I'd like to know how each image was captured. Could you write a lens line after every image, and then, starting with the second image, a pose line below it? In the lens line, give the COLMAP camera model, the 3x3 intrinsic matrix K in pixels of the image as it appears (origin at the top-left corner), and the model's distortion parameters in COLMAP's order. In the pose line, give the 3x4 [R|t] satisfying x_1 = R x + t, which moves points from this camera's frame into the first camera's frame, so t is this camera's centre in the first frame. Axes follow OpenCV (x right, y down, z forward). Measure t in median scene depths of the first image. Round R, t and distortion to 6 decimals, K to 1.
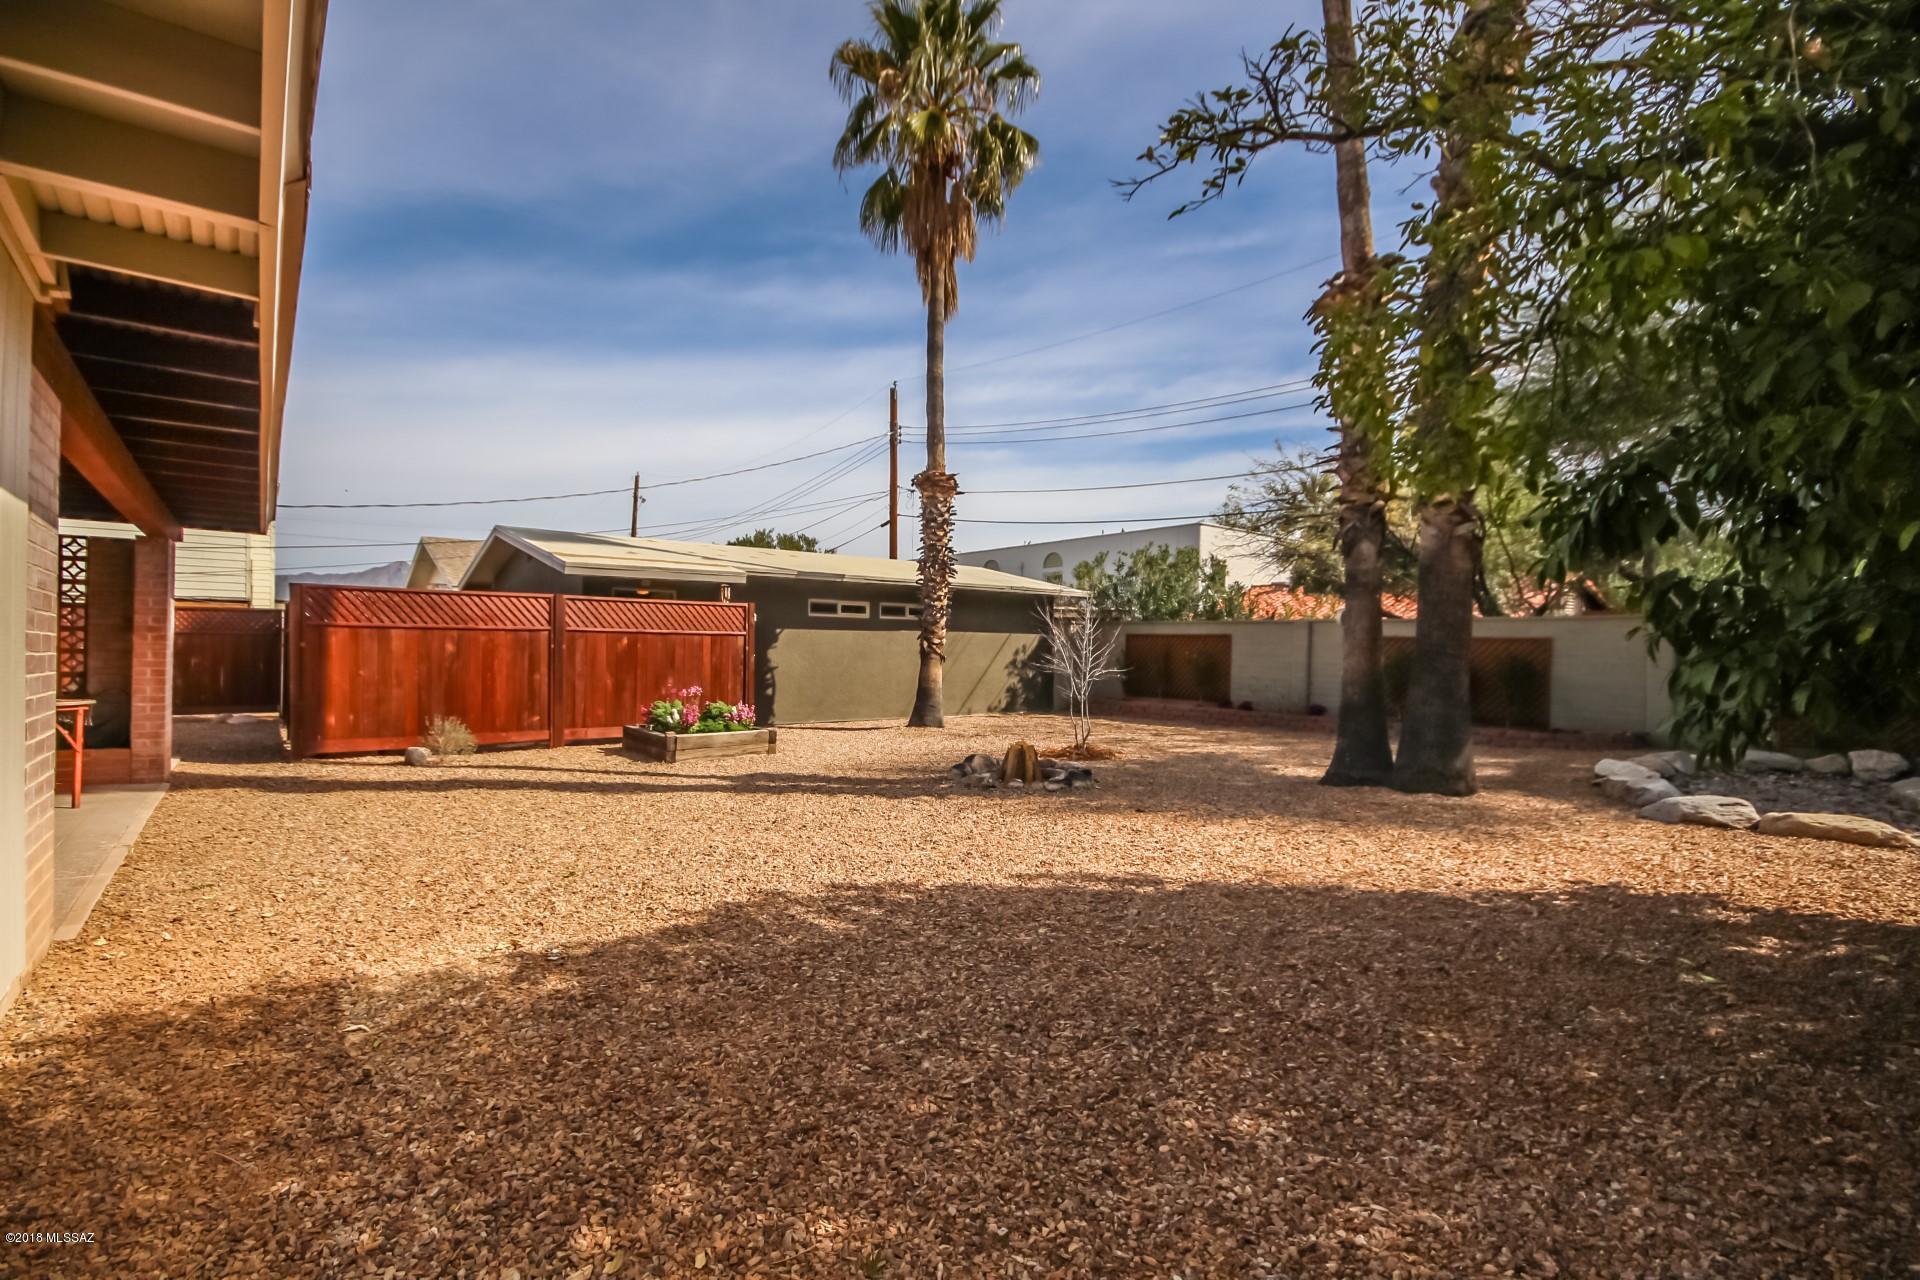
lens RADIAL K [[912.0, 0, 946.2], [0, 912.0, 662.6], [0, 0, 1]] dist [0.002188, -0.000158]
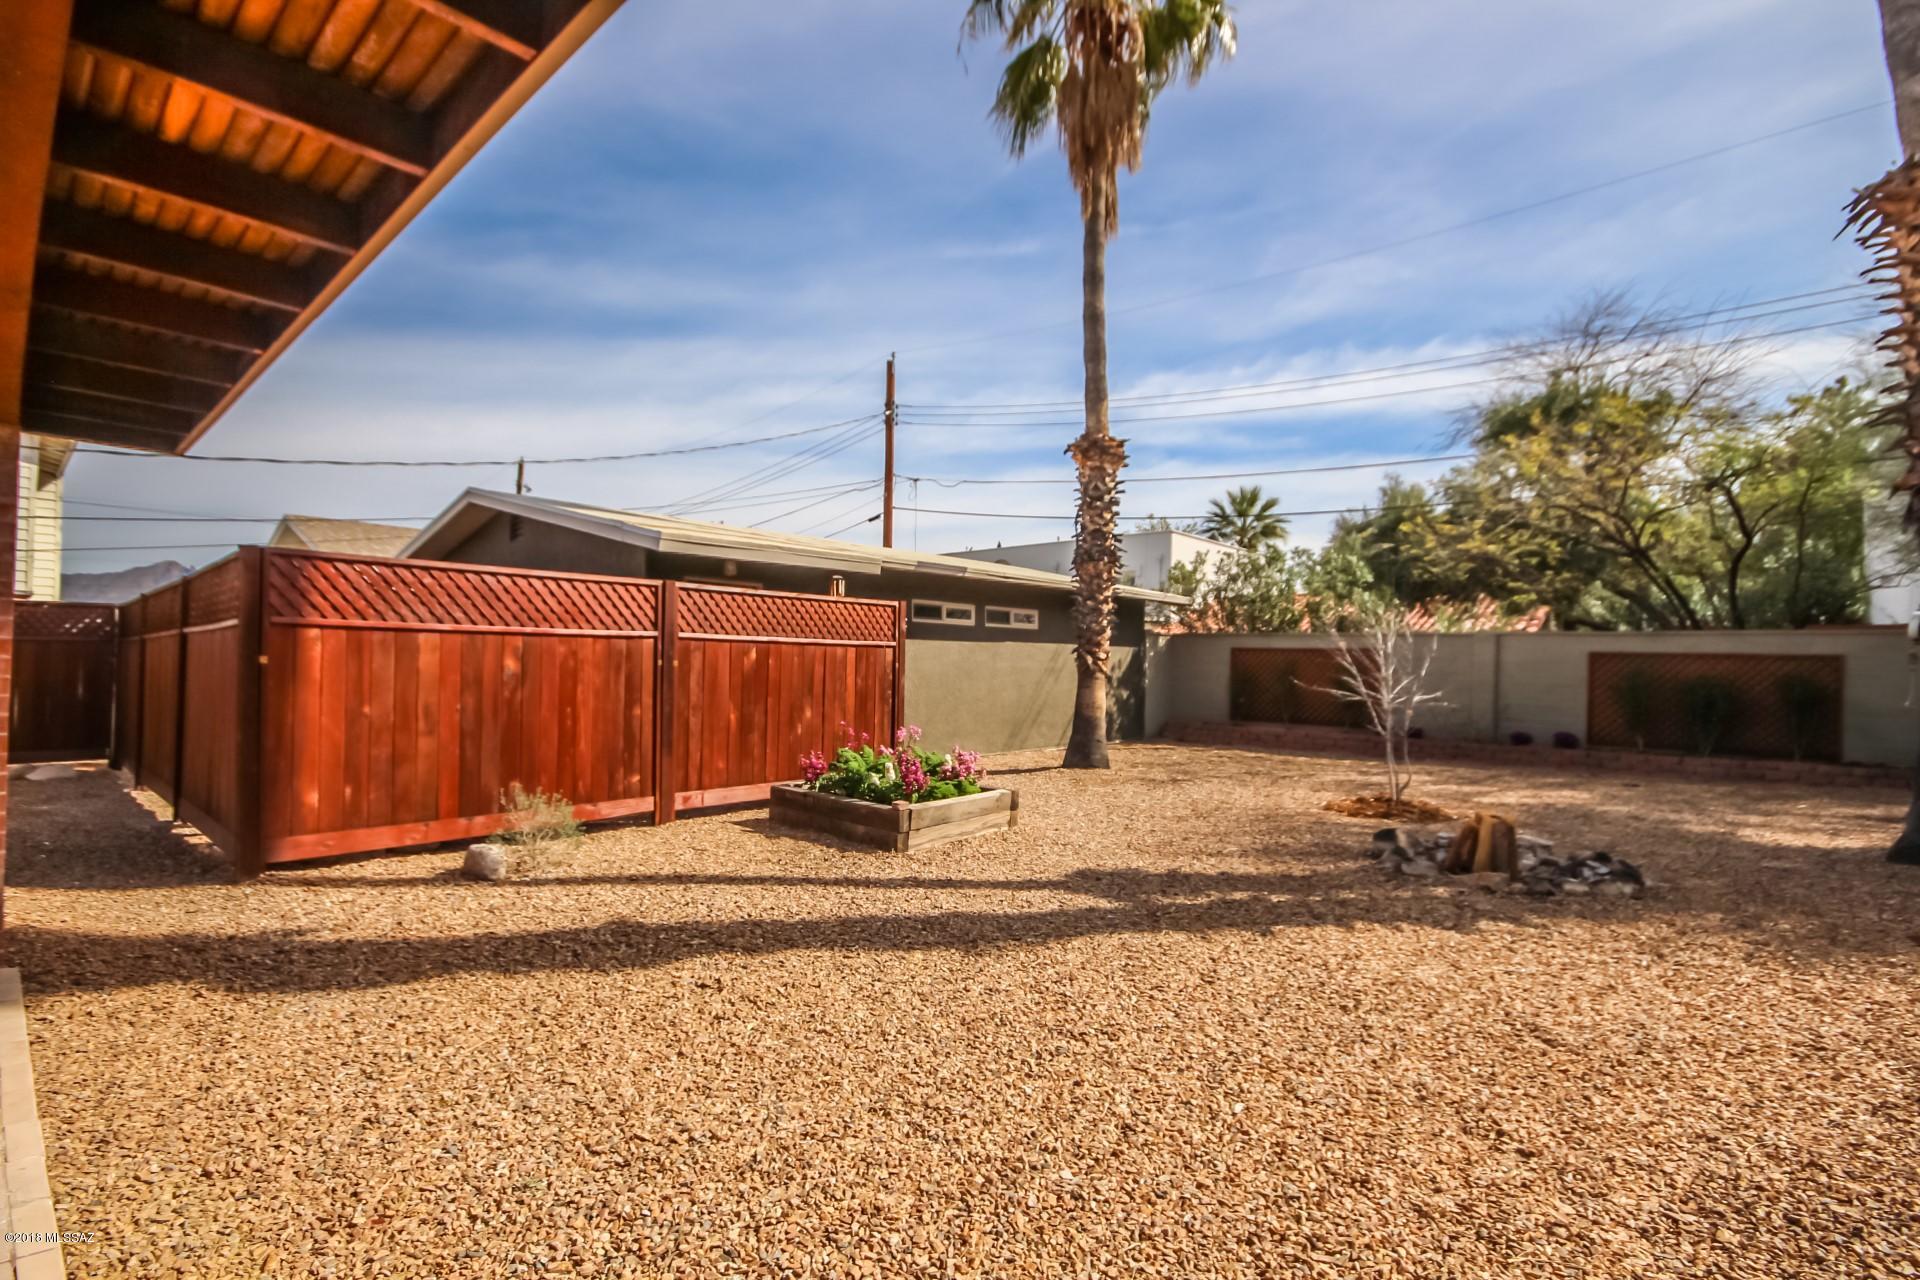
lens RADIAL K [[908.8, 0, 964.3], [0, 908.8, 670.2], [0, 0, 1]] dist [-0.006574, -0.000559]
pose [[0.983785, 0.001024, 0.179350, -0.260954], [-0.000126, 0.999987, -0.005016, -0.007560], [-0.179353, 0.004912, 0.983773, 0.266723]]
